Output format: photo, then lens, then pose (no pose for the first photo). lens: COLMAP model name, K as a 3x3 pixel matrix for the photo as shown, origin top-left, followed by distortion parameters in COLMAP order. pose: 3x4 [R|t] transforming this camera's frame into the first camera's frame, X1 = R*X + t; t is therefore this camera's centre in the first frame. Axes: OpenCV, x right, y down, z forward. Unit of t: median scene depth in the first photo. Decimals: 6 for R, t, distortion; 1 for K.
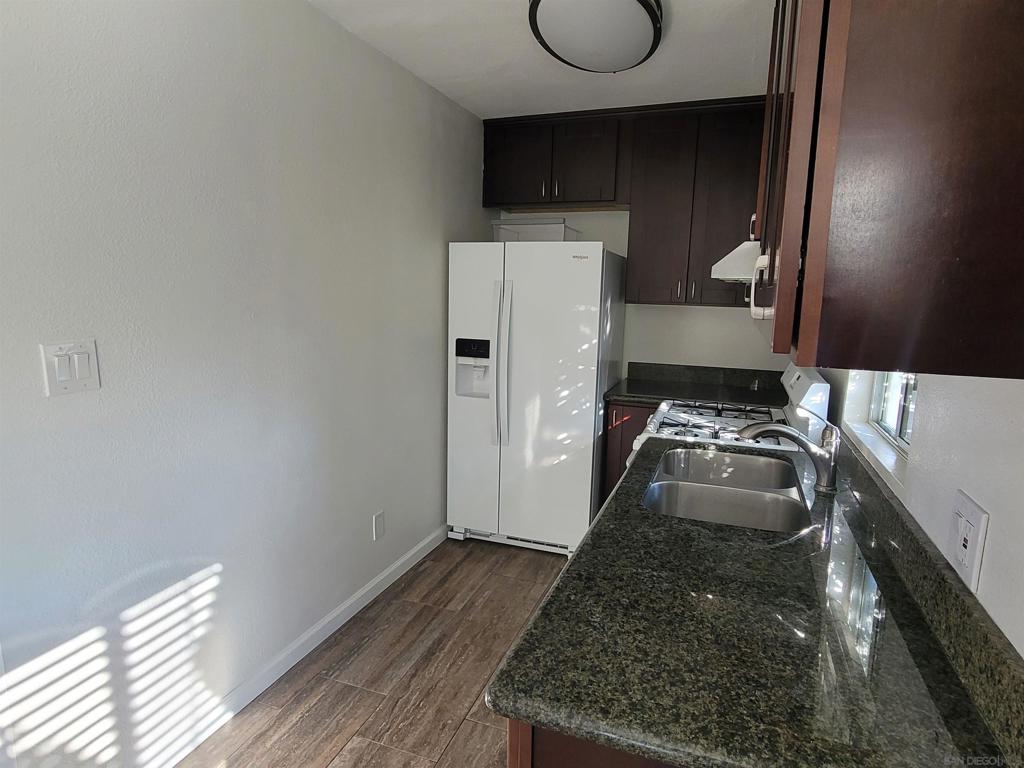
lens RADIAL K [[589.8, 0, 514.0], [0, 589.8, 388.1], [0, 0, 1]] dist [-0.008868, 0.000799]
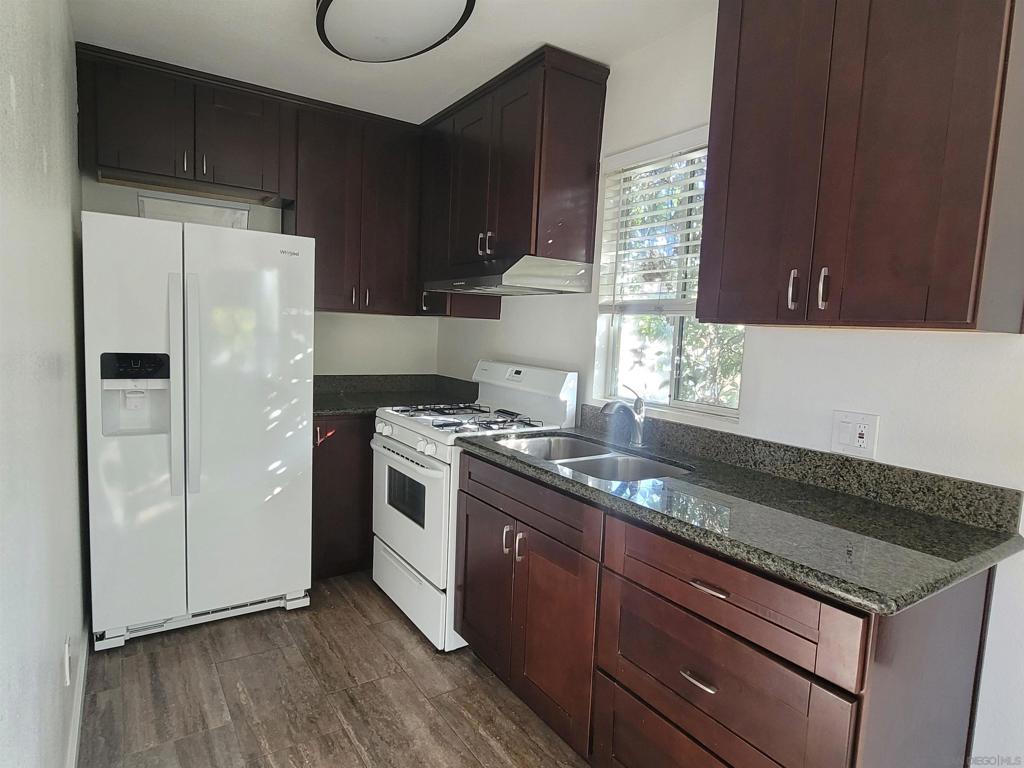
lens RADIAL K [[589.8, 0, 514.0], [0, 589.8, 388.1], [0, 0, 1]] dist [-0.008868, 0.000799]
pose [[0.589404, -0.077415, 0.804120, -0.378927], [0.102952, 0.994480, 0.020280, -0.009080], [-0.801251, 0.070832, 0.594121, 0.224525]]
